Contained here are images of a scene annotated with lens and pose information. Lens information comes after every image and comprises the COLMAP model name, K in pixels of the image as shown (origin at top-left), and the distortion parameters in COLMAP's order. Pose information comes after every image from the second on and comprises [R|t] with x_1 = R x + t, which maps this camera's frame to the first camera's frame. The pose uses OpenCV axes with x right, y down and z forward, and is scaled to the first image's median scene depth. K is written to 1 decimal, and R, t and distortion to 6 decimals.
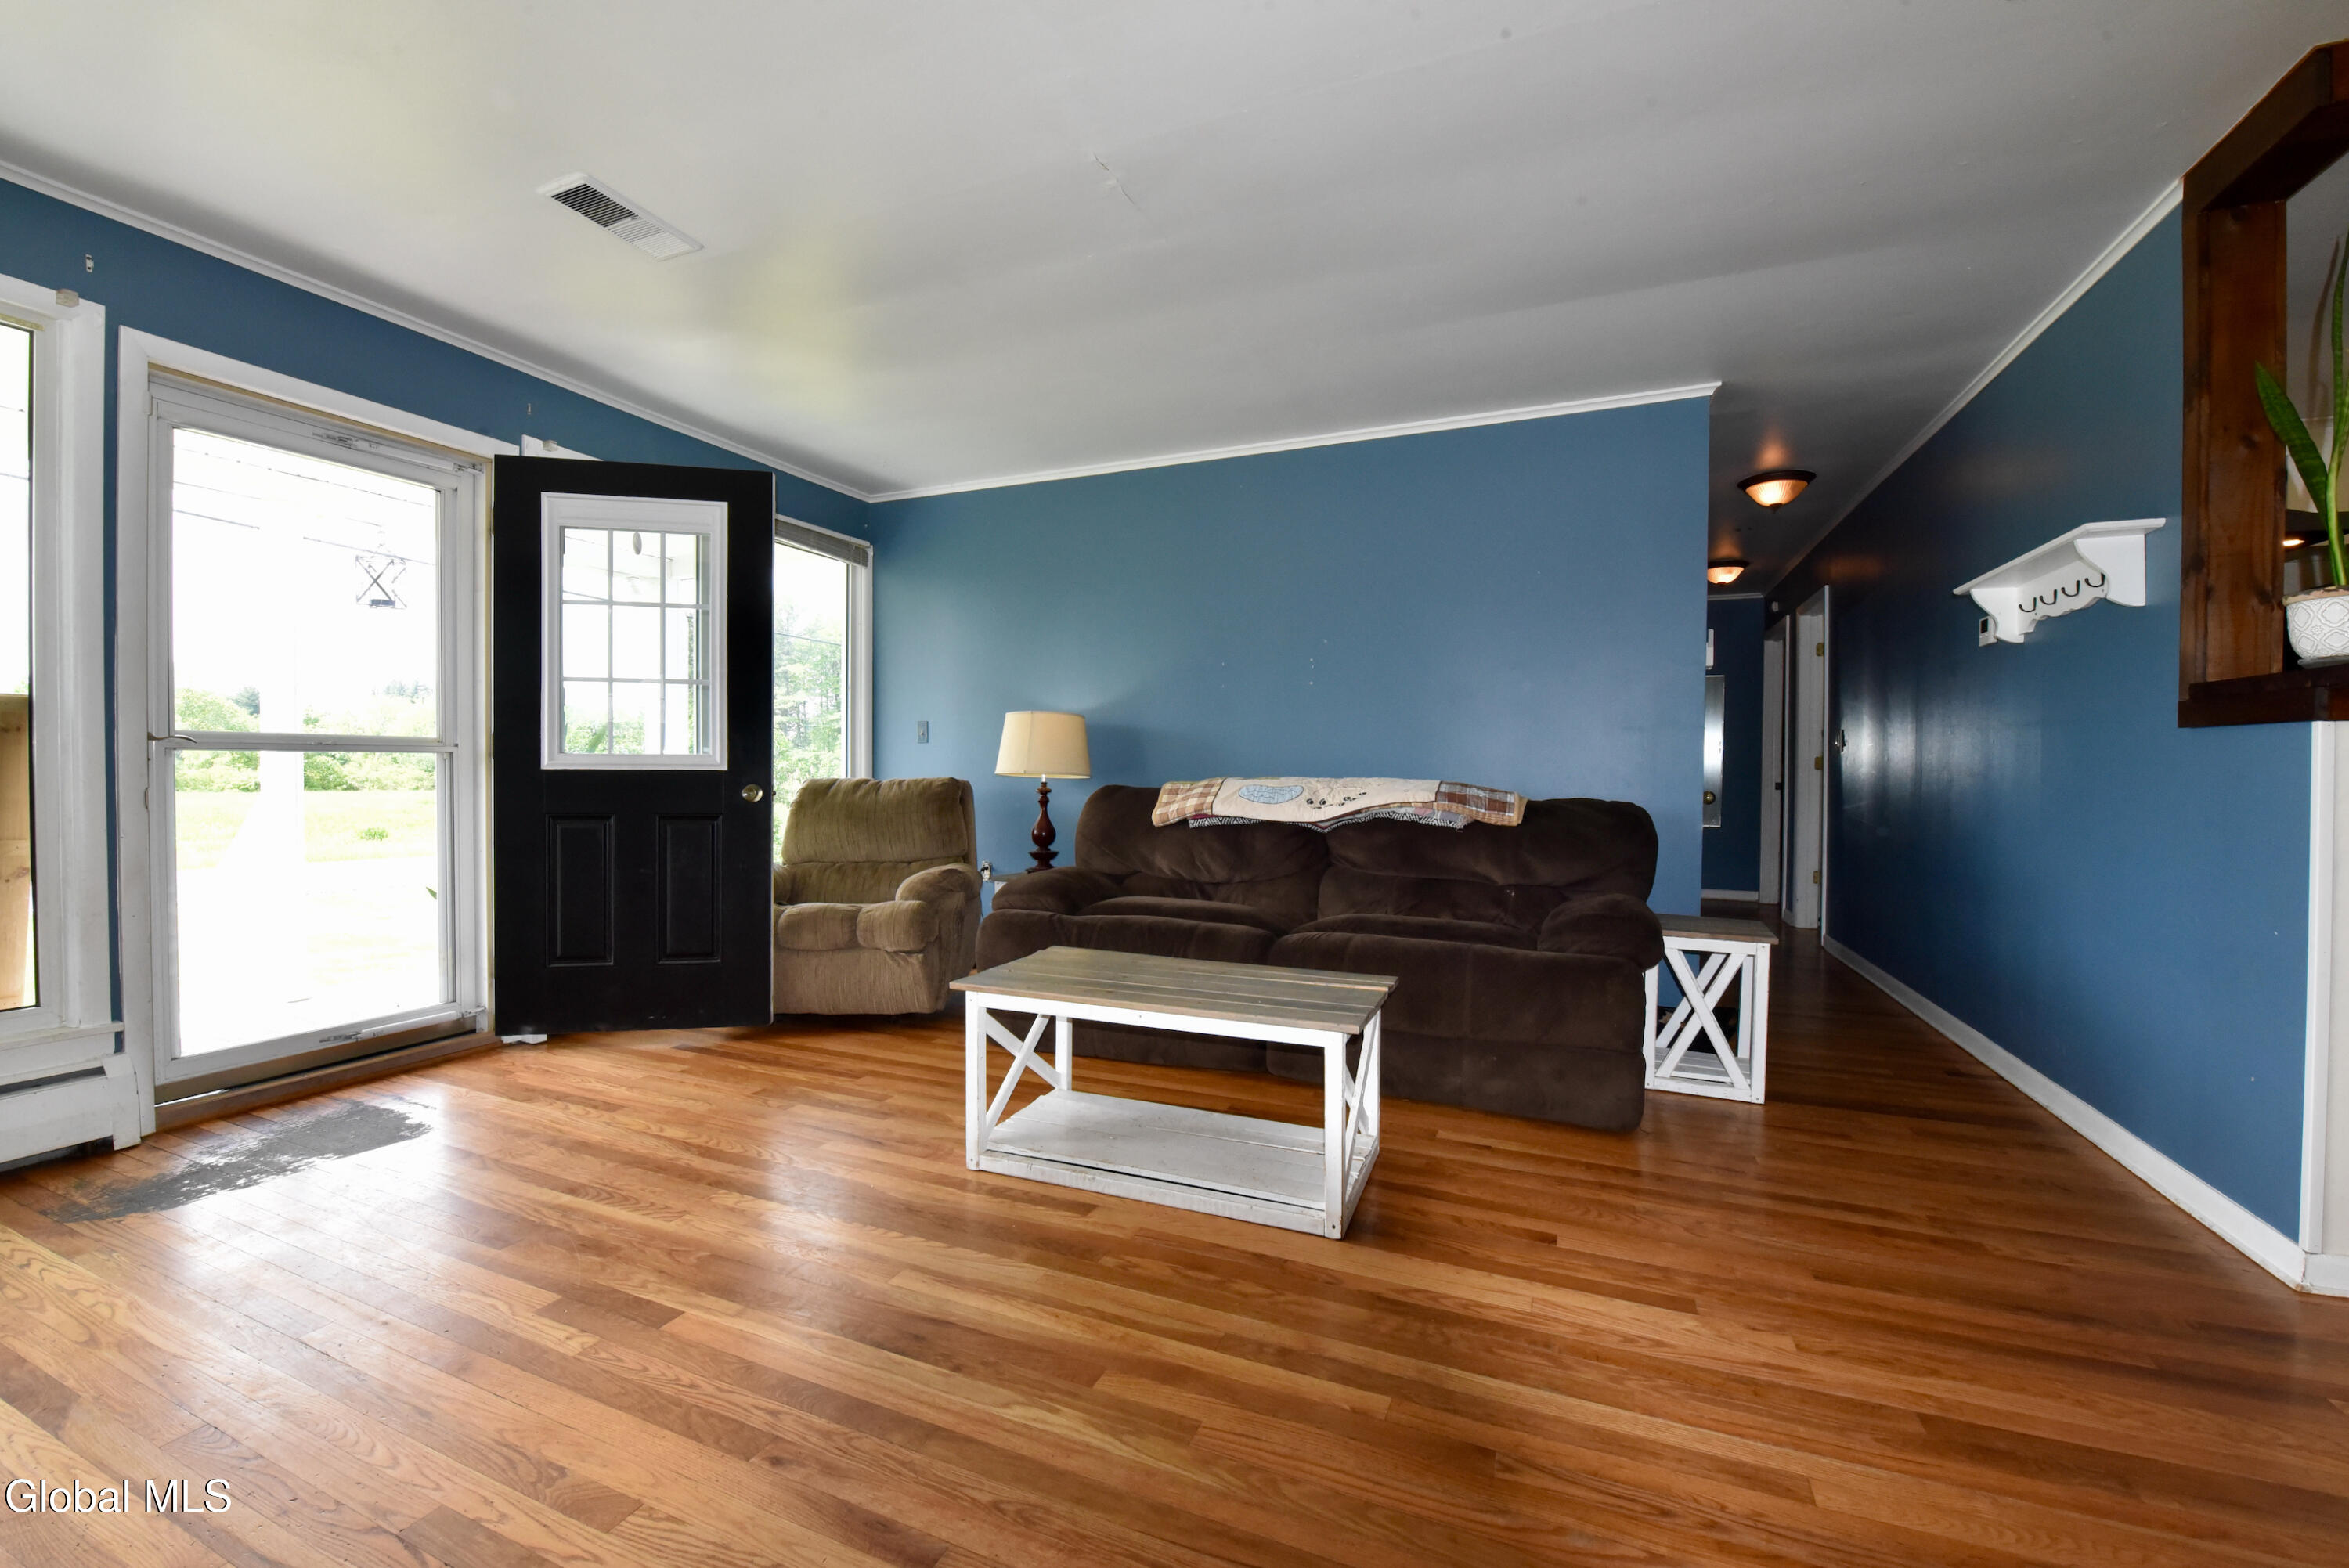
lens RADIAL K [[943.0, 0, 1167.7], [0, 943.0, 787.7], [0, 0, 1]] dist [-0.014630, -0.003614]
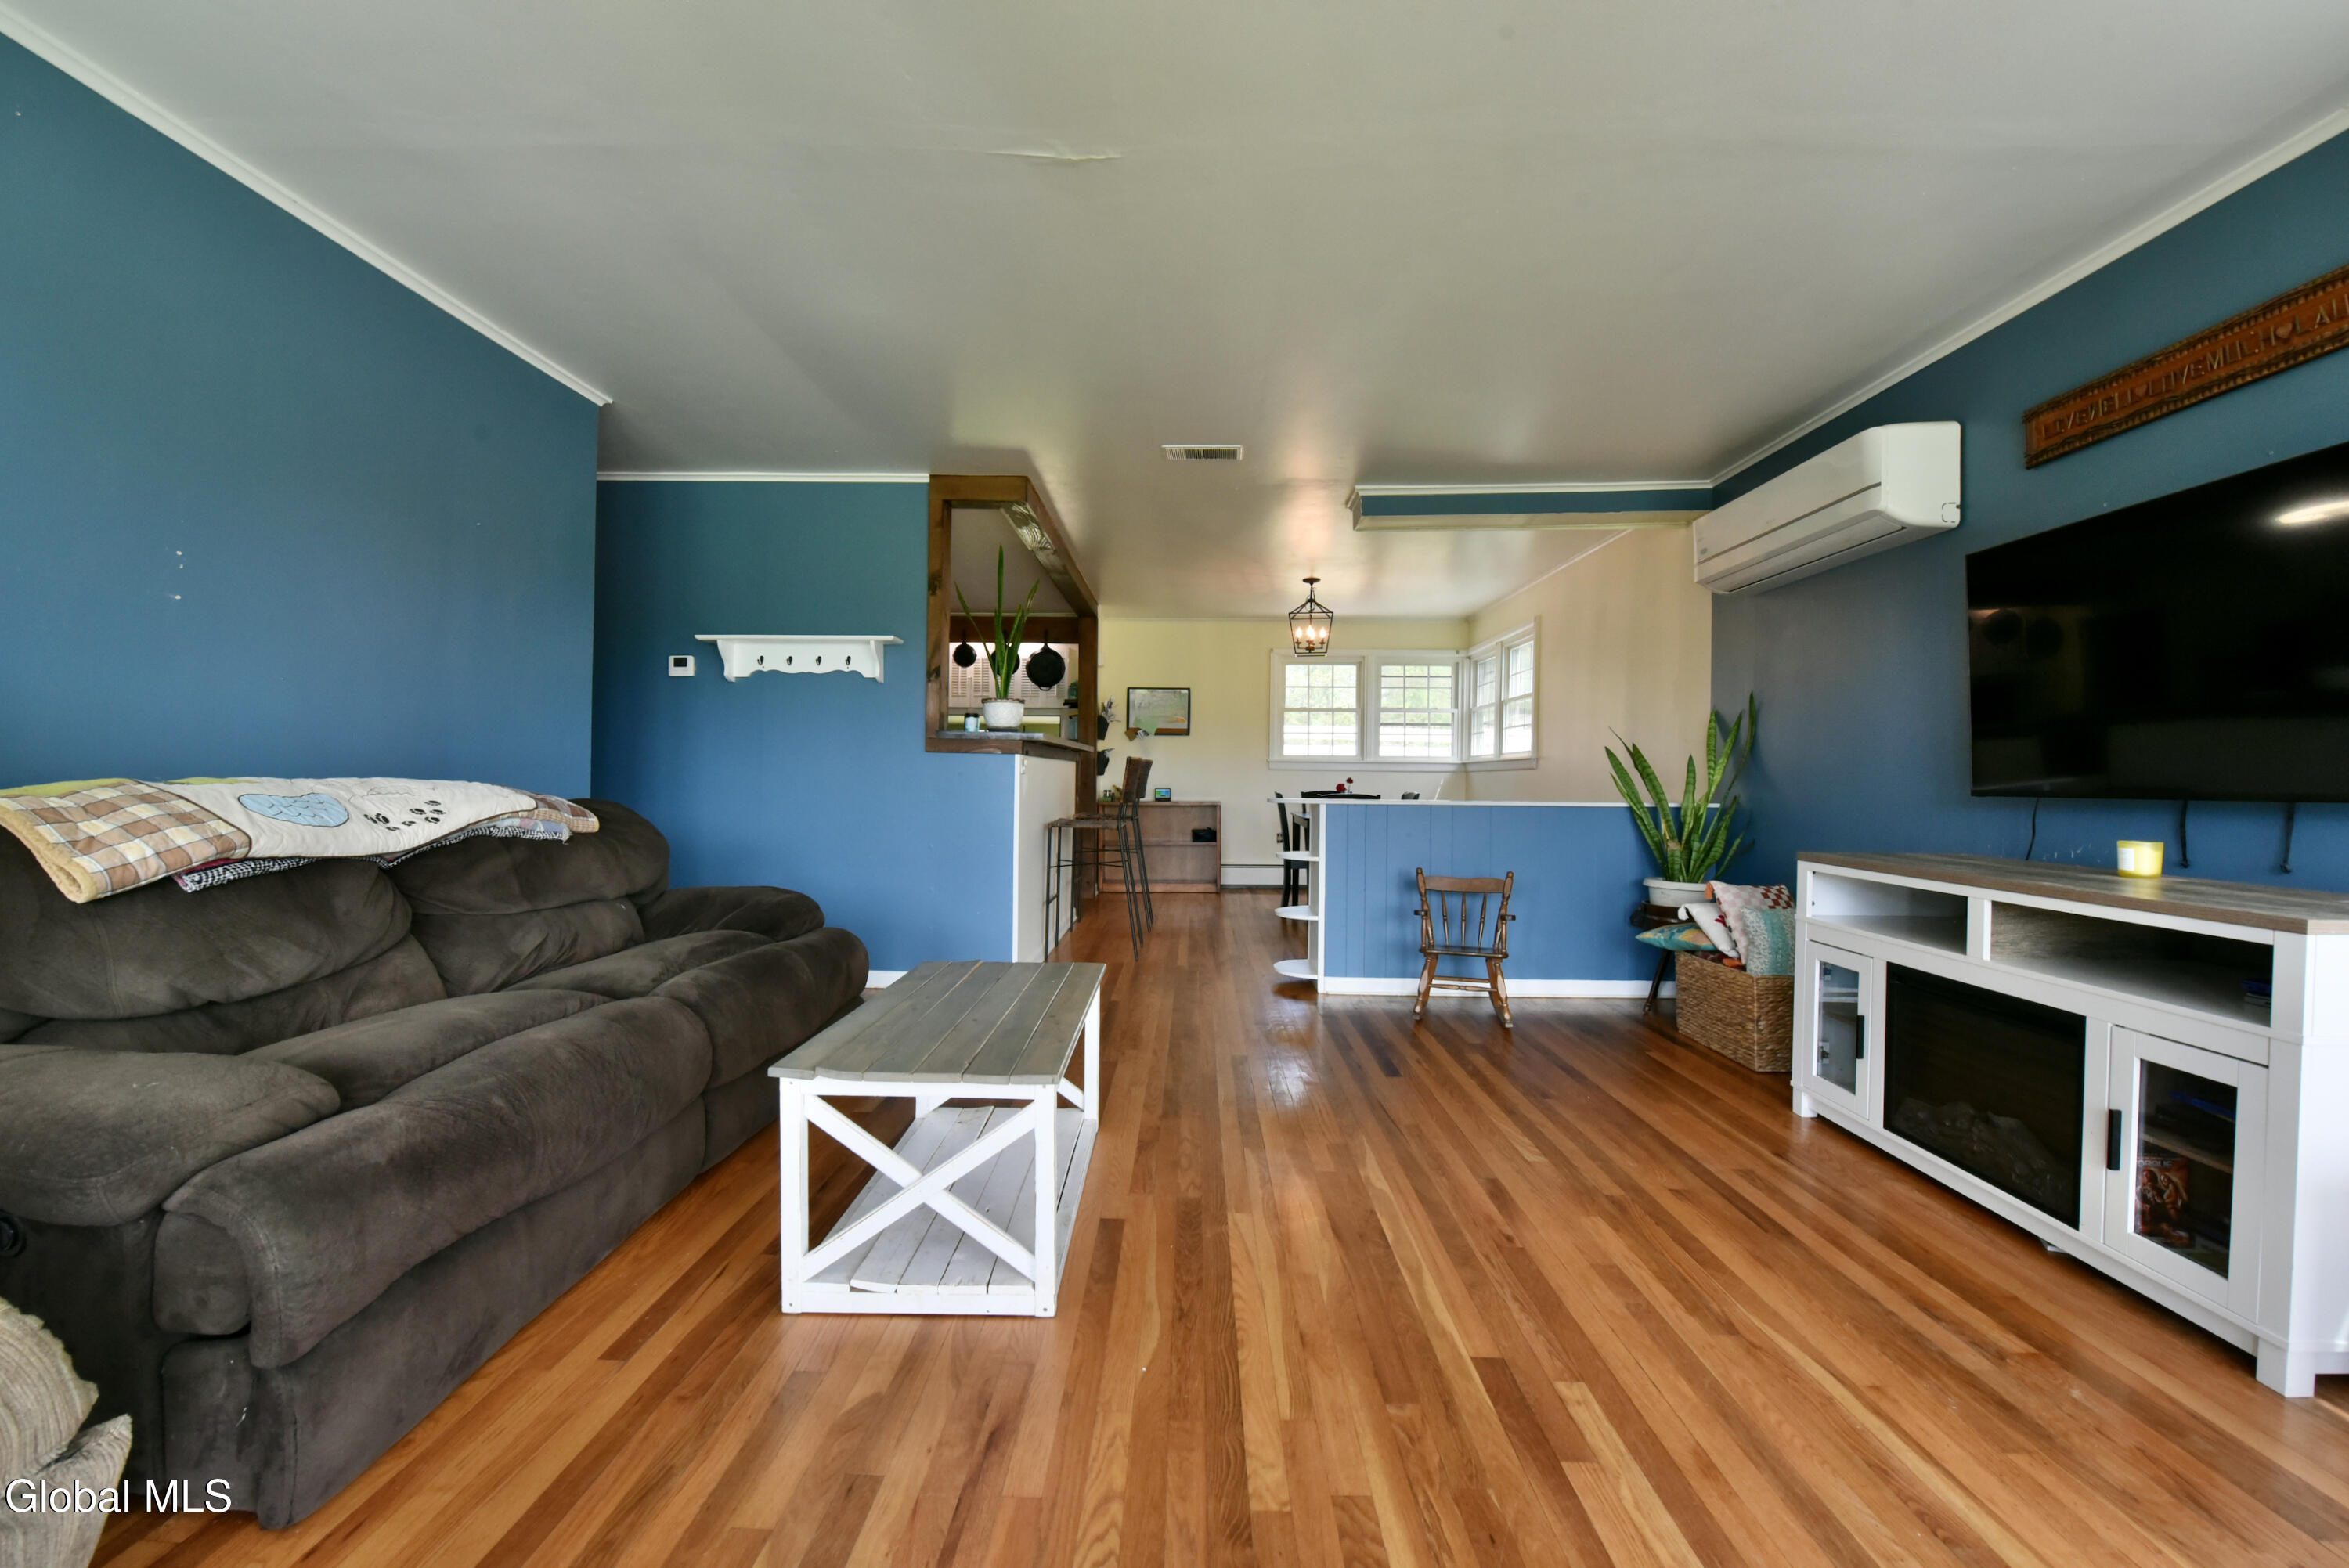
lens RADIAL K [[947.8, 0, 1168.3], [0, 947.8, 790.1], [0, 0, 1]] dist [-0.017640, -0.000954]
pose [[-0.371195, -0.022006, 0.928294, -0.683493], [-0.000716, 0.999726, 0.023413, -0.020923], [-0.928555, 0.008026, -0.371109, 0.875253]]
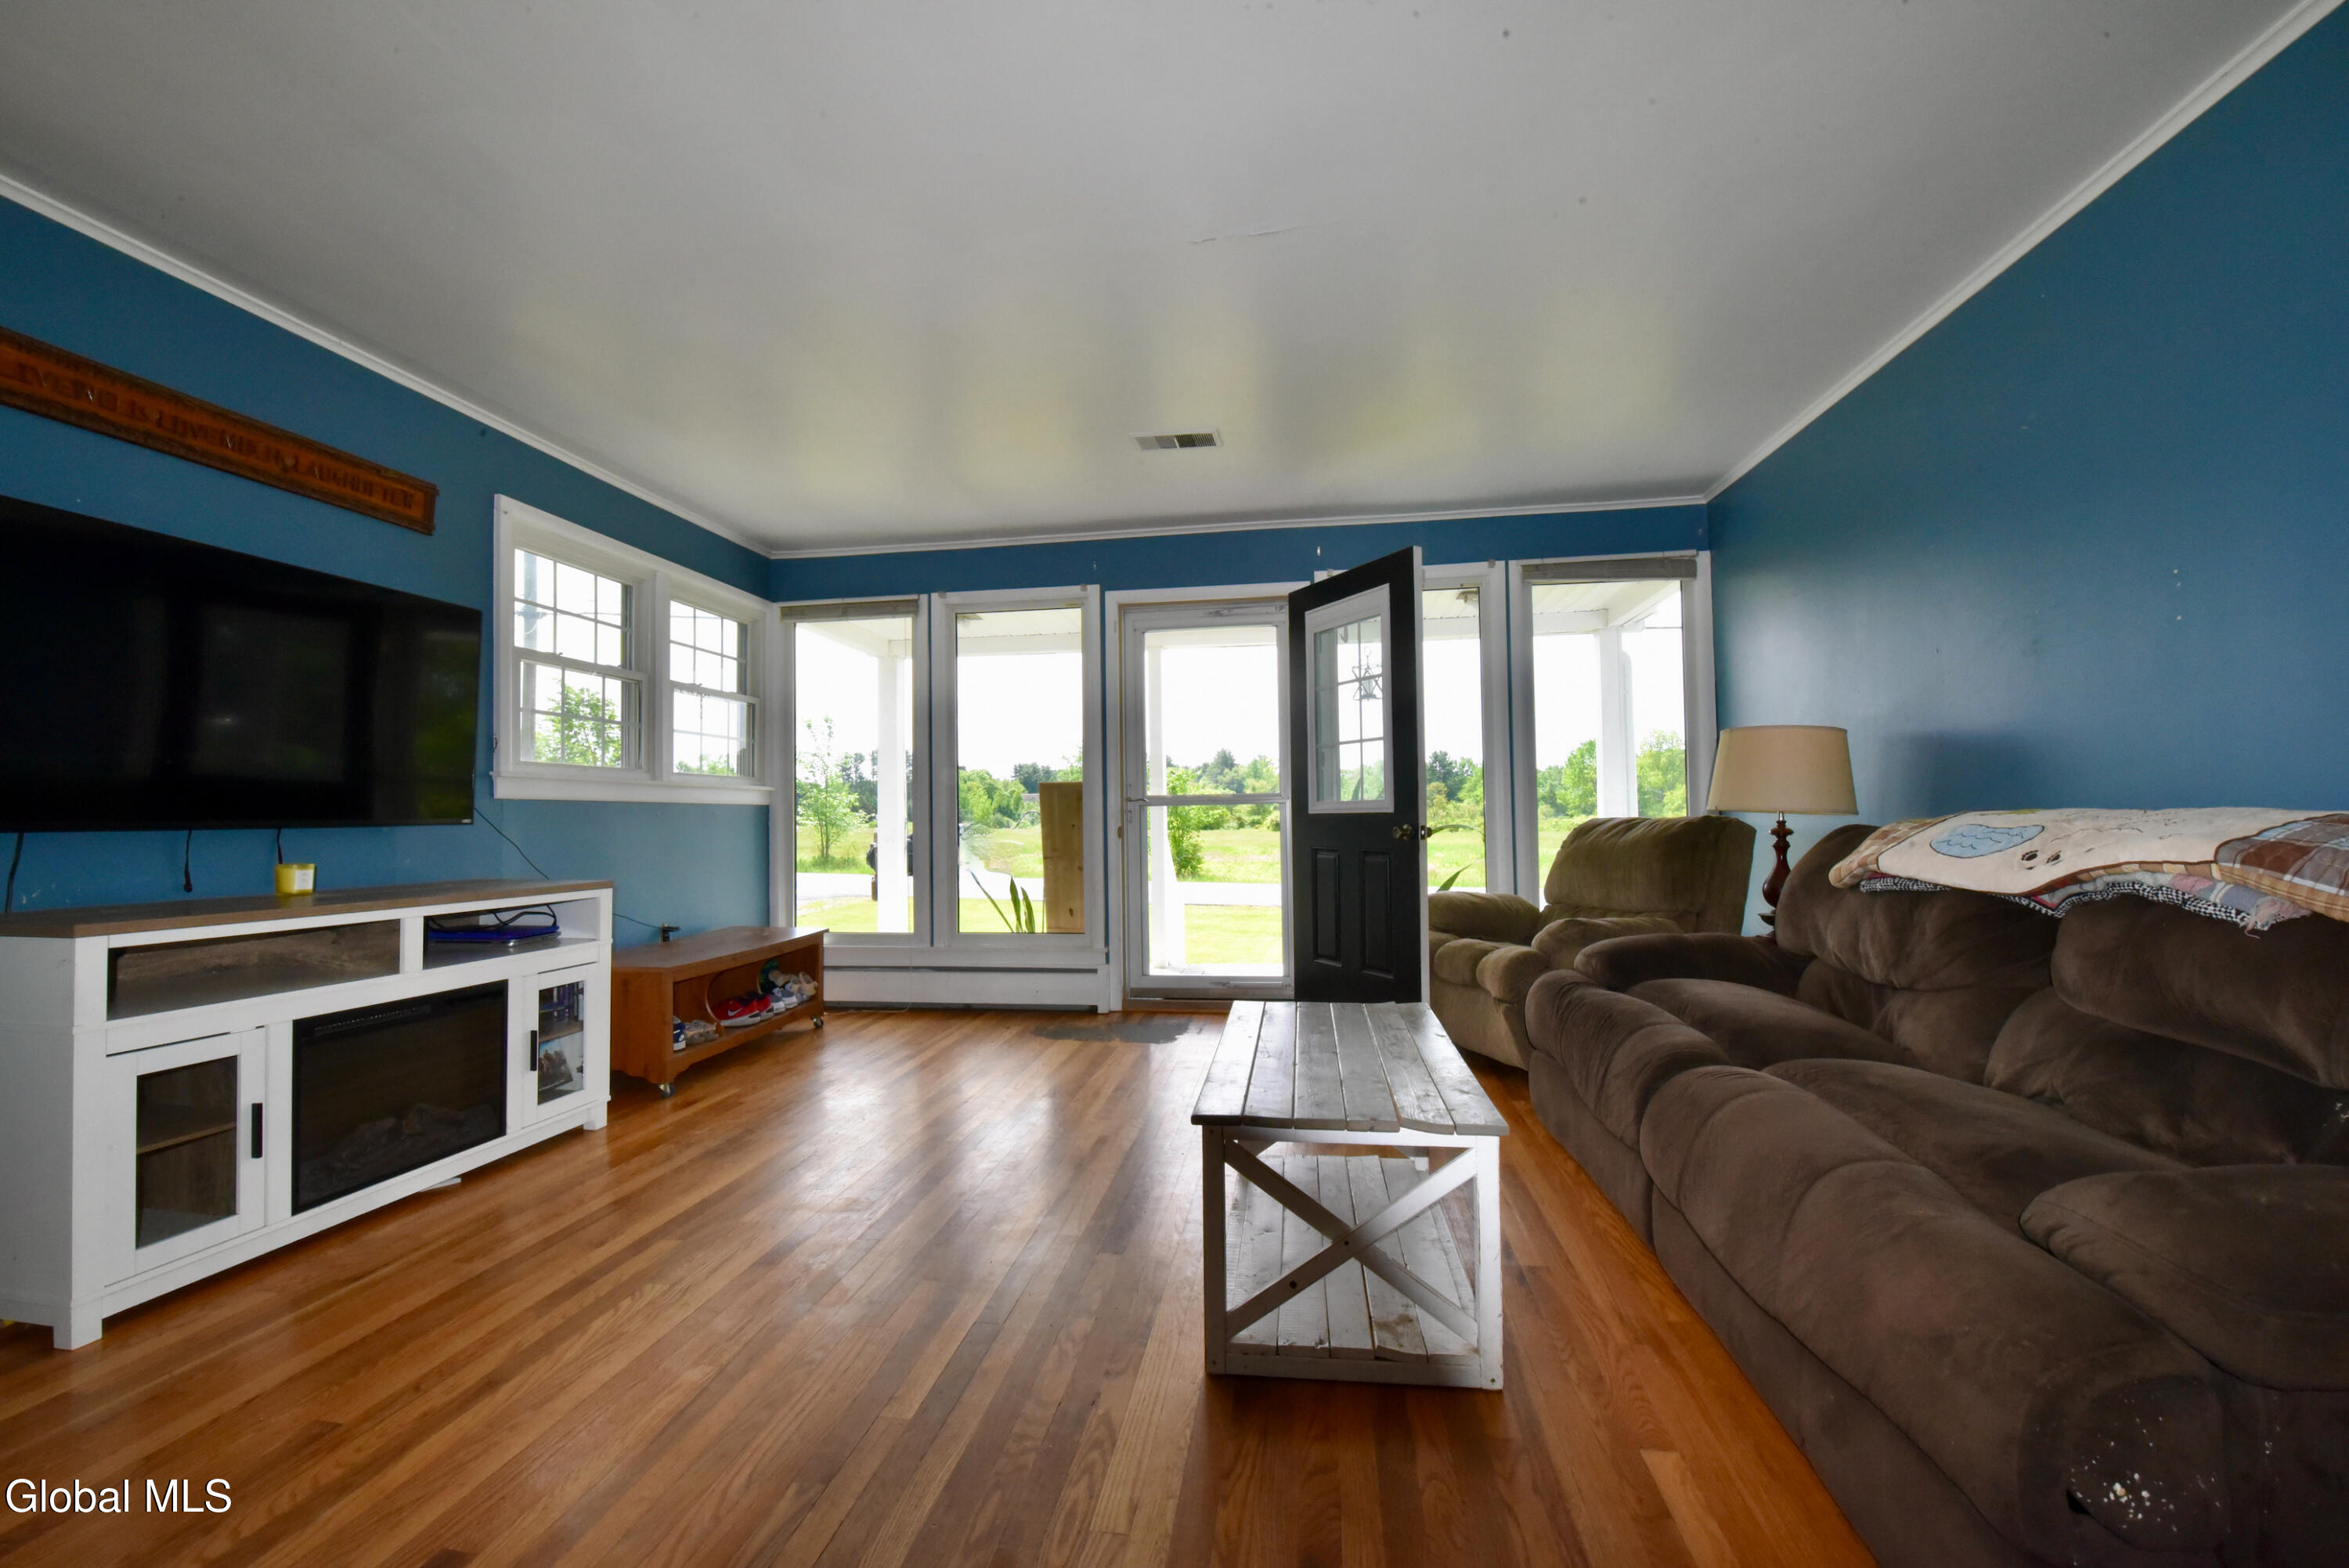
lens RADIAL K [[947.5, 0, 1173.6], [0, 947.5, 787.8], [0, 0, 1]] dist [-0.012773, -0.004215]
pose [[0.257772, -0.037907, -0.965462, 0.629602], [-0.001686, 0.999211, -0.039682, -0.001947], [0.966204, 0.011857, 0.257504, 0.467577]]
